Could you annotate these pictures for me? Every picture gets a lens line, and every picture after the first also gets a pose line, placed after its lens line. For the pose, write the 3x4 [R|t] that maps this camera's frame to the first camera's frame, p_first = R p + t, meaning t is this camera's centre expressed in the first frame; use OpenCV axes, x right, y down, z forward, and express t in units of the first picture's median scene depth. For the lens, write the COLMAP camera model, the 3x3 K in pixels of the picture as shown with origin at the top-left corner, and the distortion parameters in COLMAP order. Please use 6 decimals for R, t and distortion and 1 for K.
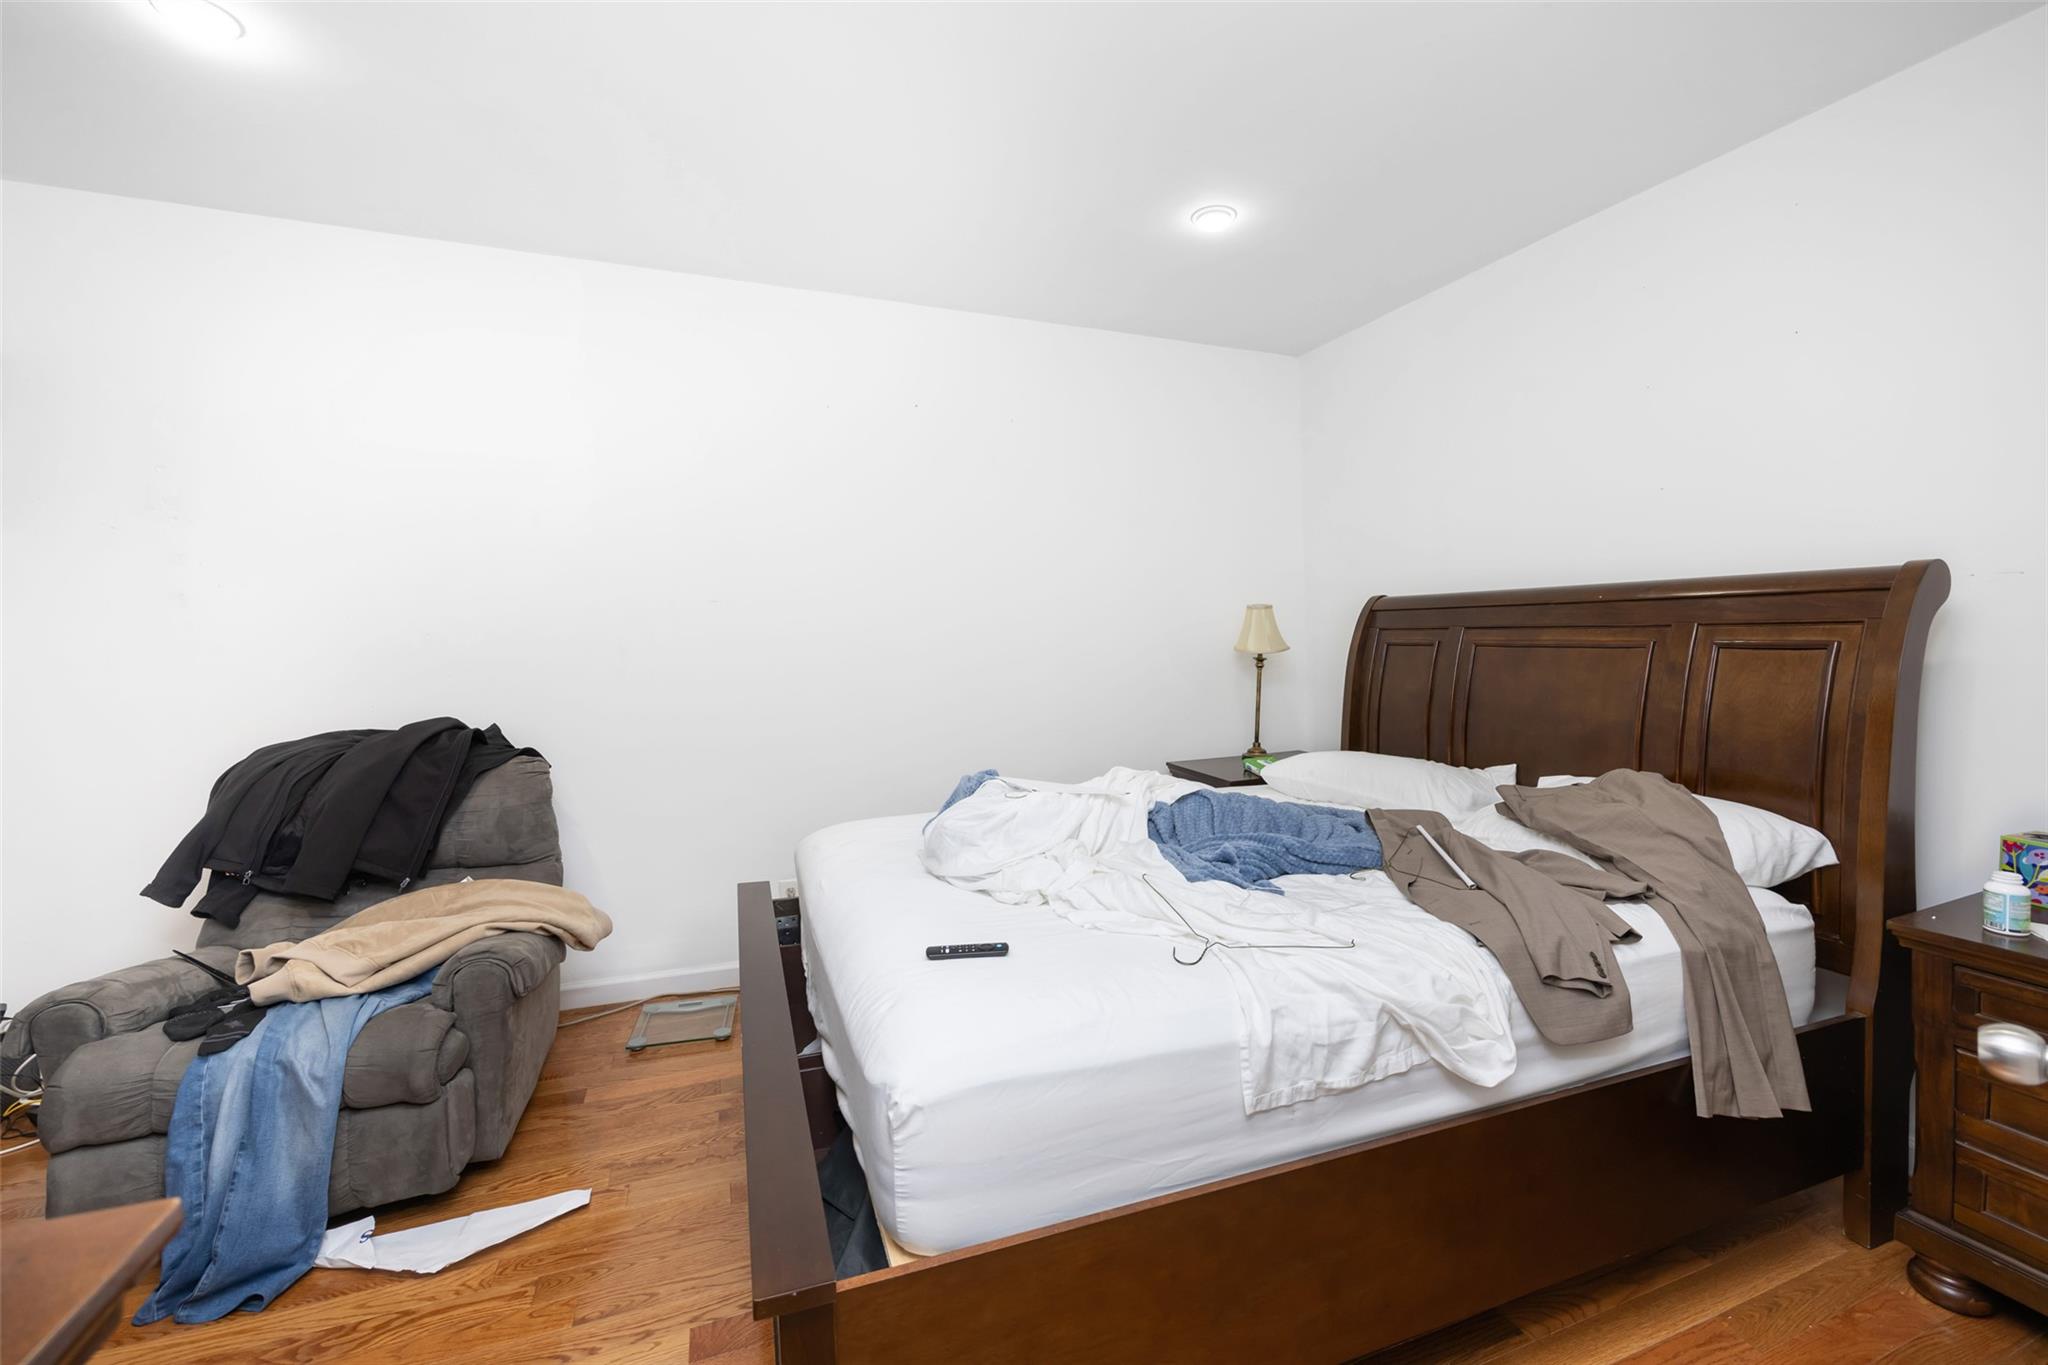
lens RADIAL K [[826.2, 0, 1026.0], [0, 826.2, 680.2], [0, 0, 1]] dist [-0.002453, 0.000108]
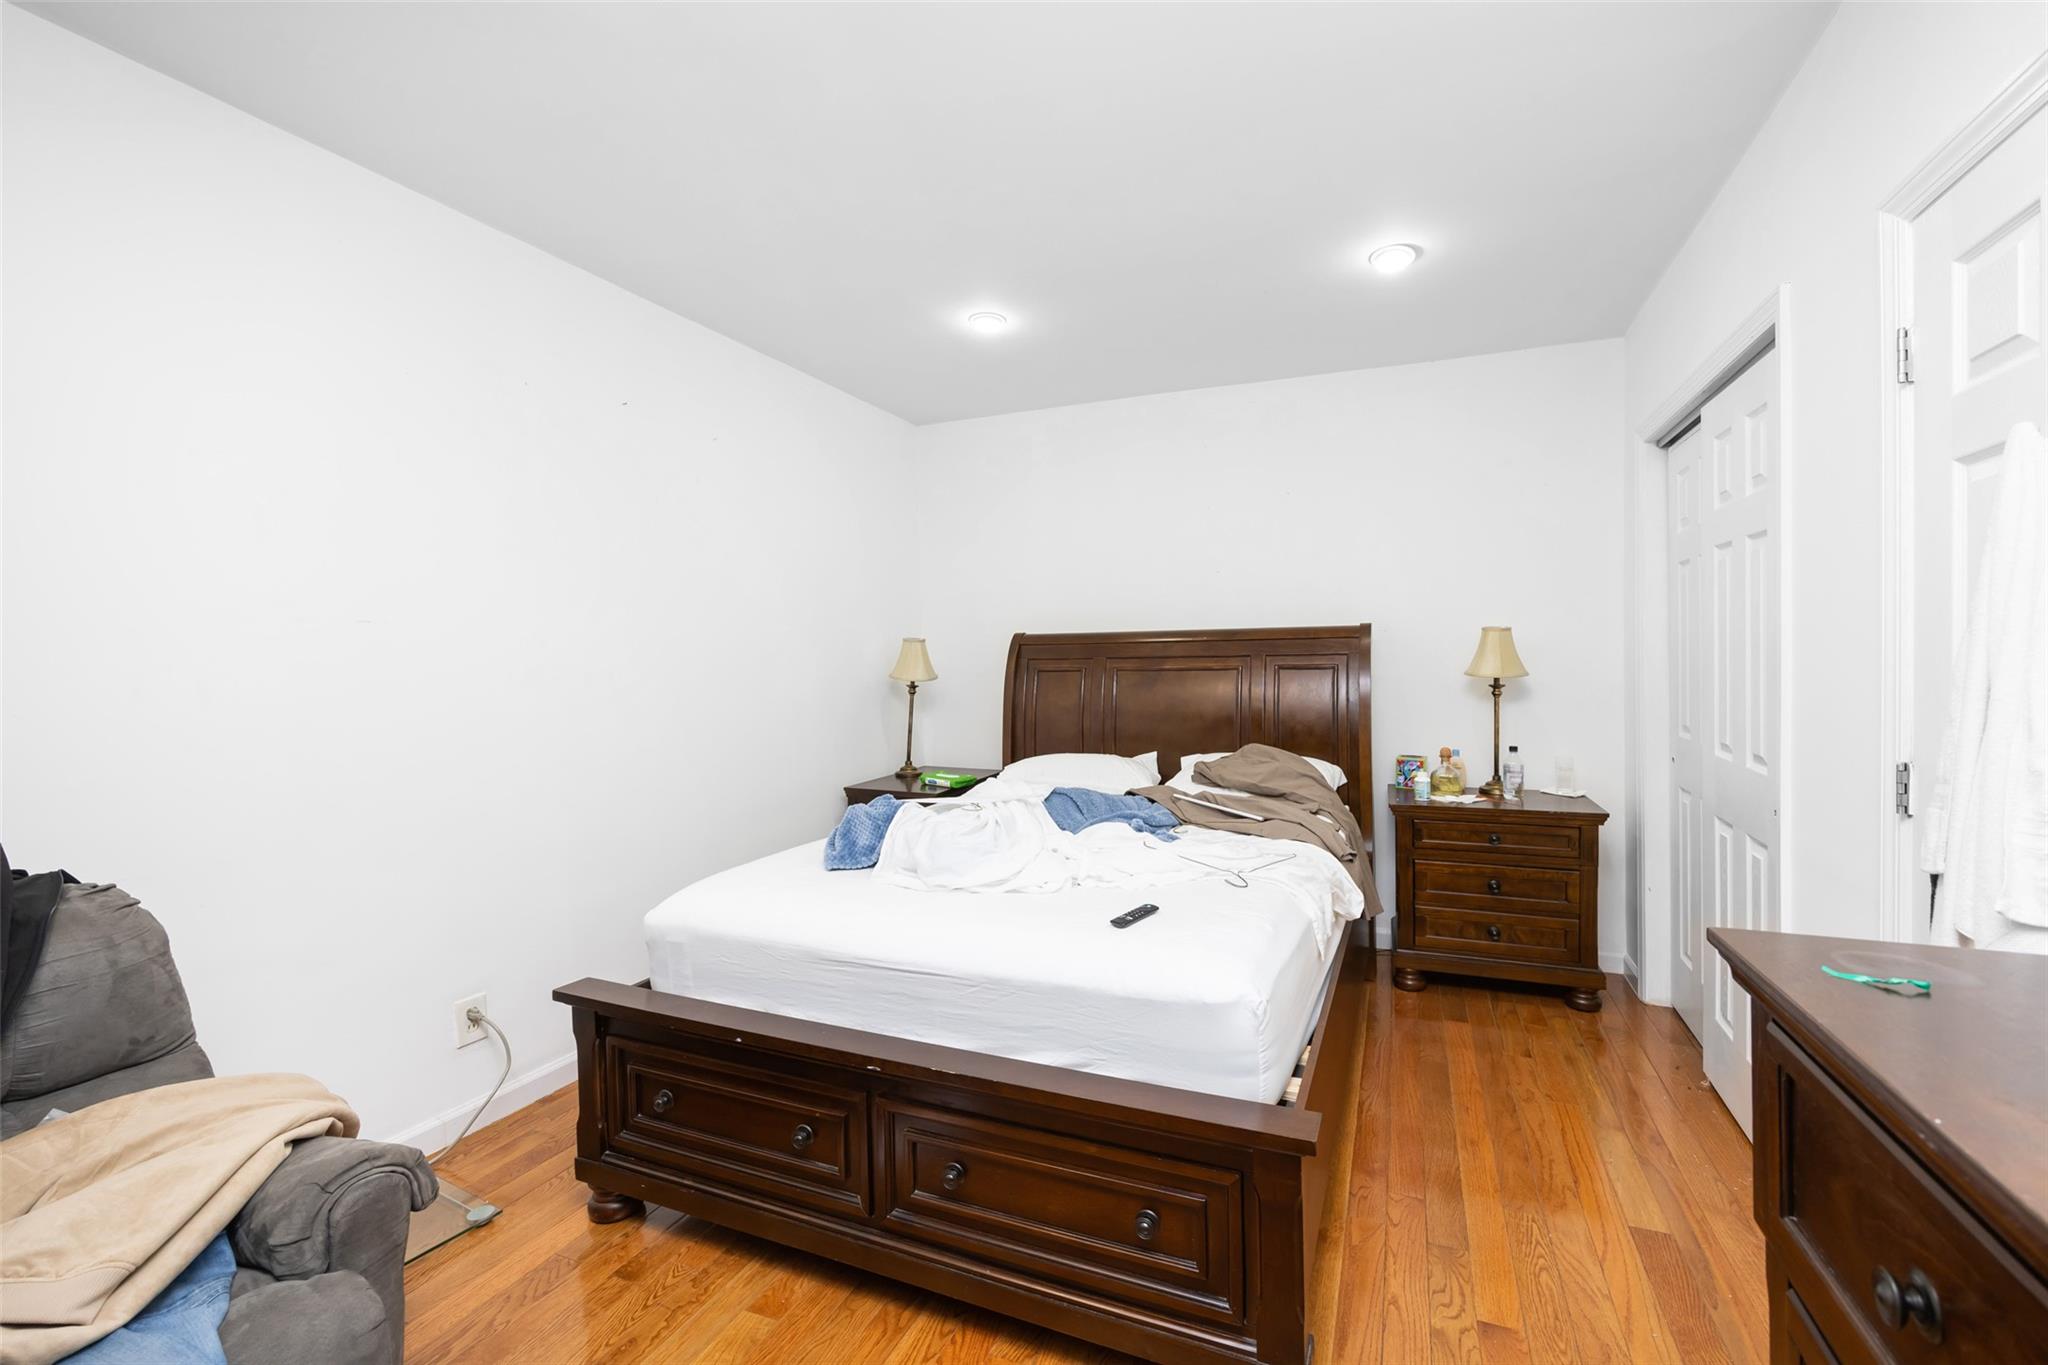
lens RADIAL K [[826.2, 0, 1068.7], [0, 826.2, 668.7], [0, 0, 1]] dist [-0.002453, 0.000108]
pose [[0.683808, -0.008896, 0.729608, -0.577165], [0.047214, 0.998370, -0.032077, -0.004944], [-0.728133, 0.056383, 0.683113, 0.110285]]
